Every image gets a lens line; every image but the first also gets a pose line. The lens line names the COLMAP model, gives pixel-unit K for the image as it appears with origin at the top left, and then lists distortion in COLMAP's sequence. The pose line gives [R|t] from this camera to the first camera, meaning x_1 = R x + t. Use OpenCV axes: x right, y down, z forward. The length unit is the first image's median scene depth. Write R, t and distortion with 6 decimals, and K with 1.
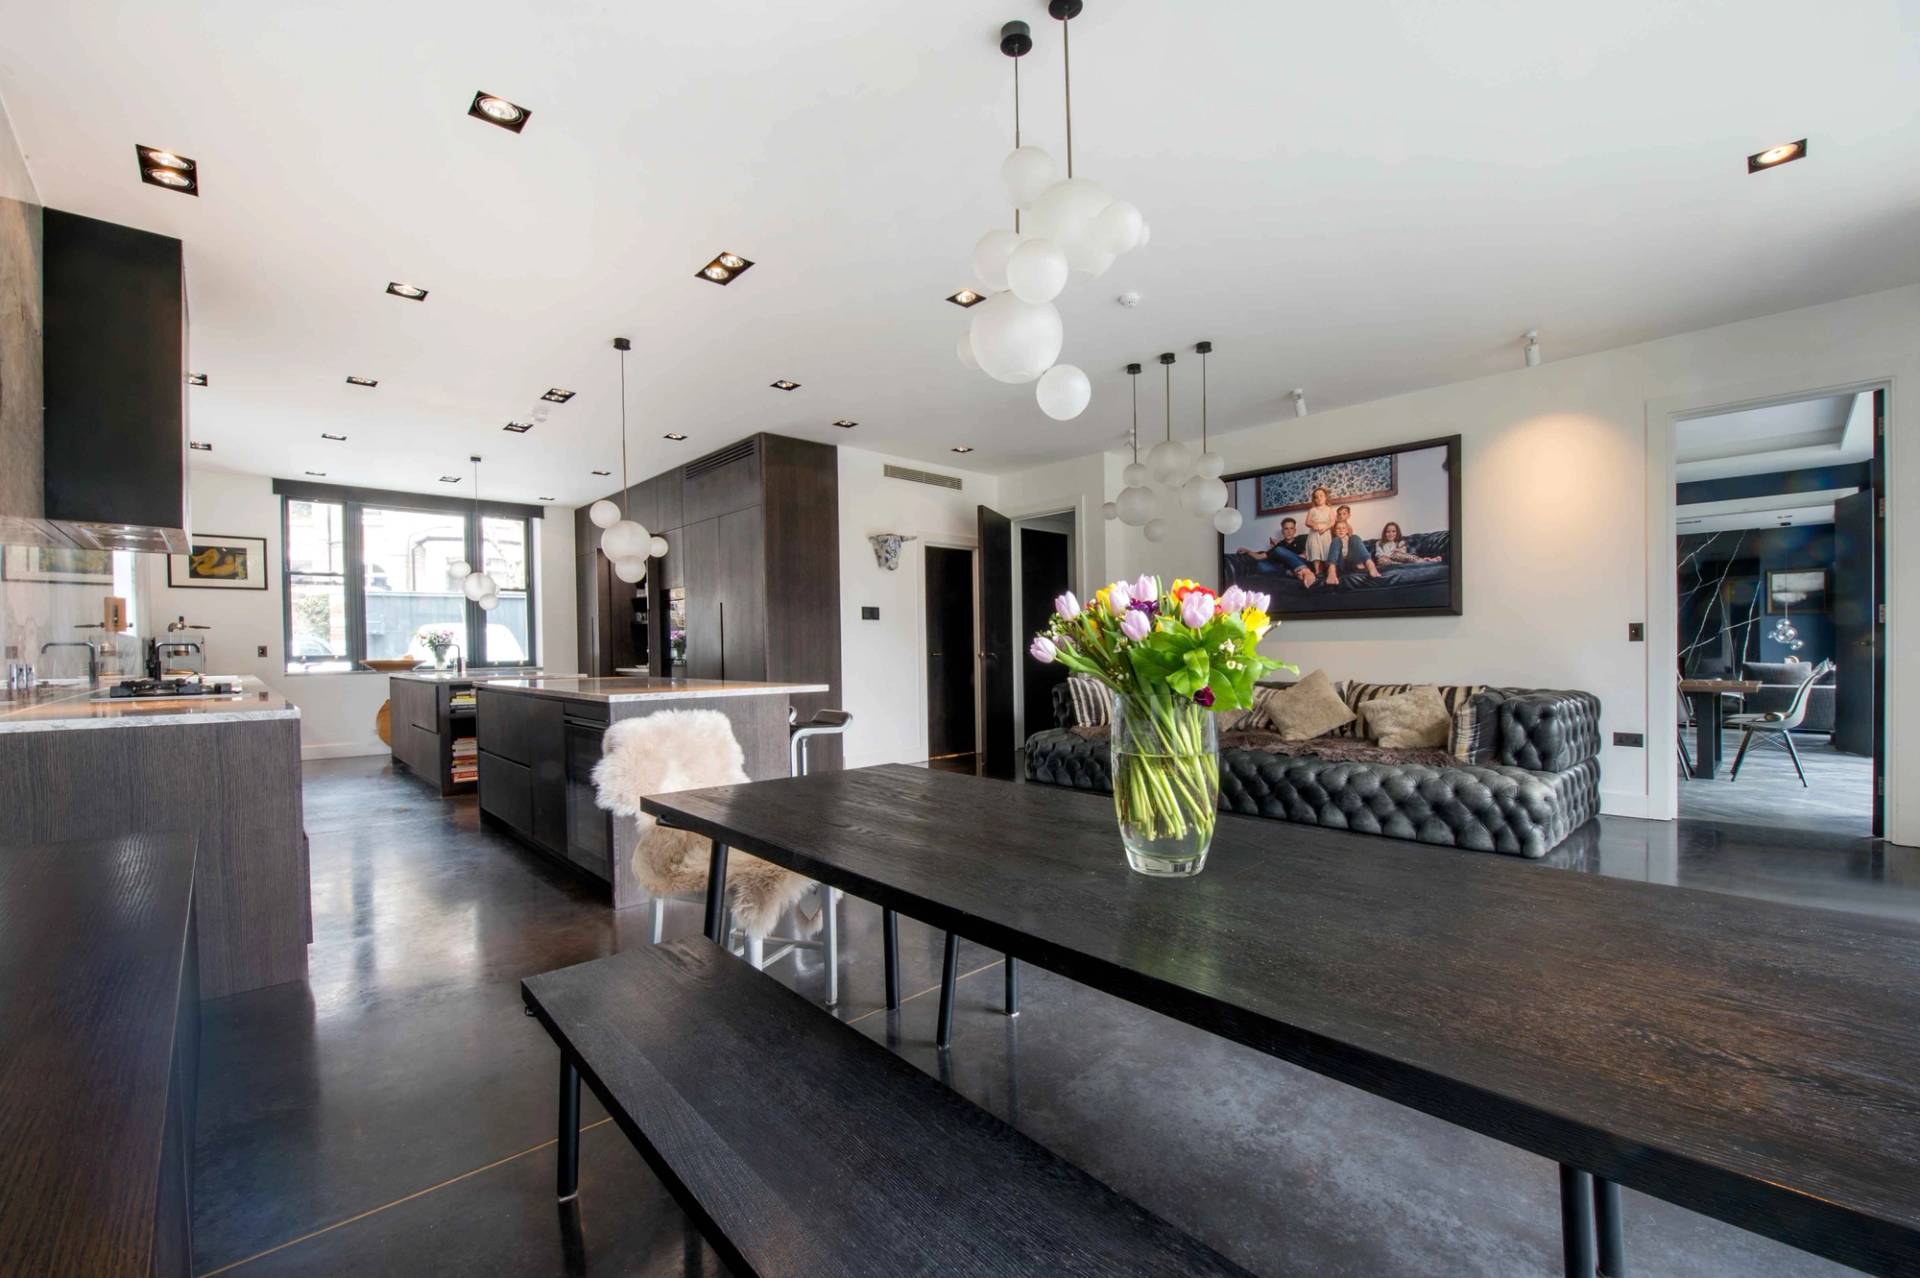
lens RADIAL K [[790.3, 0, 965.2], [0, 790.3, 676.6], [0, 0, 1]] dist [-0.000055, -0.000150]
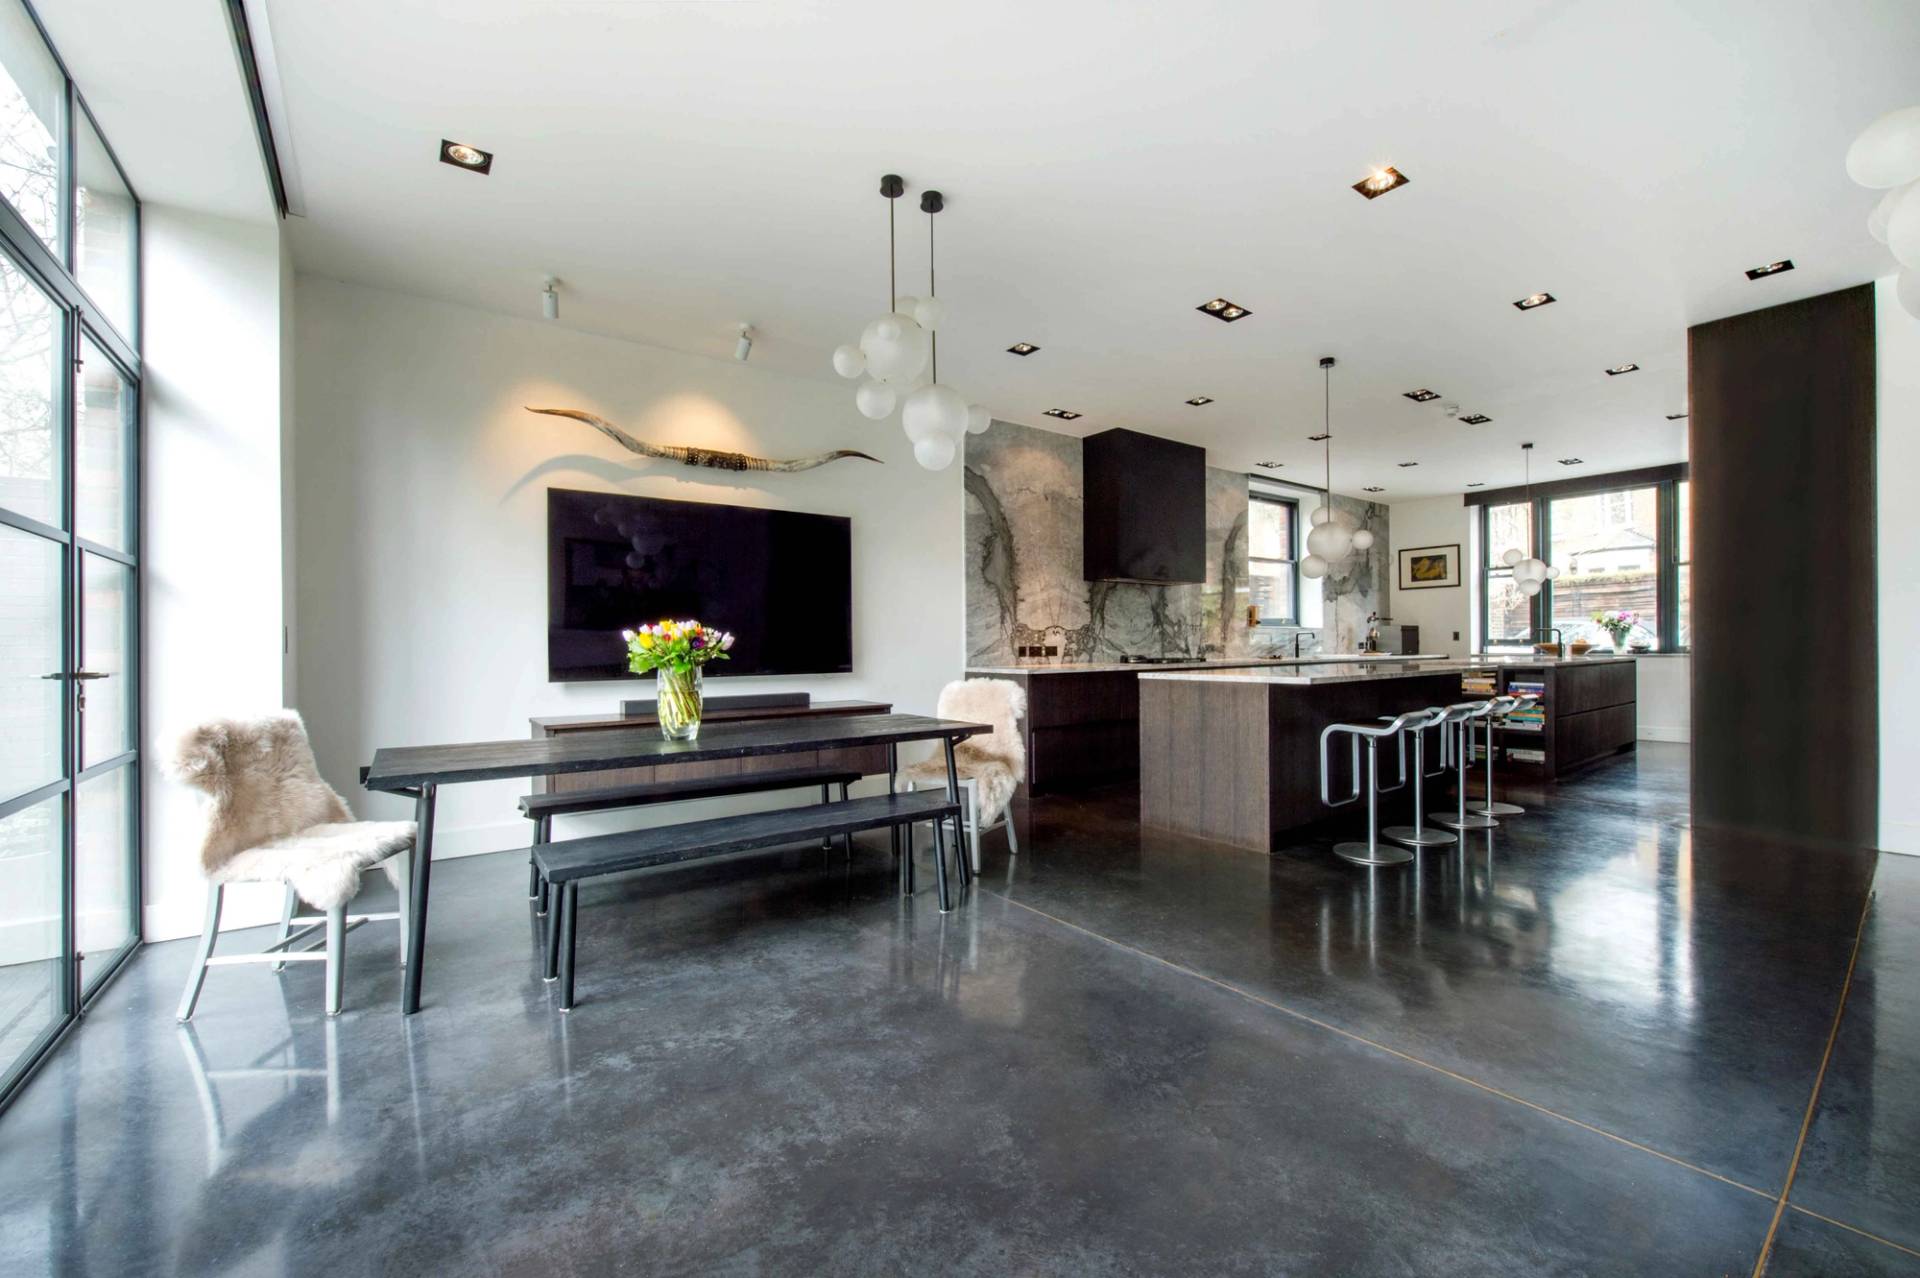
lens RADIAL K [[790.3, 0, 965.2], [0, 790.3, 676.6], [0, 0, 1]] dist [-0.000055, -0.000150]
pose [[-0.110884, 0.053301, -0.992403, 0.452038], [-0.026457, 0.998049, 0.056560, -0.017745], [0.993481, 0.032528, -0.109258, 0.381692]]
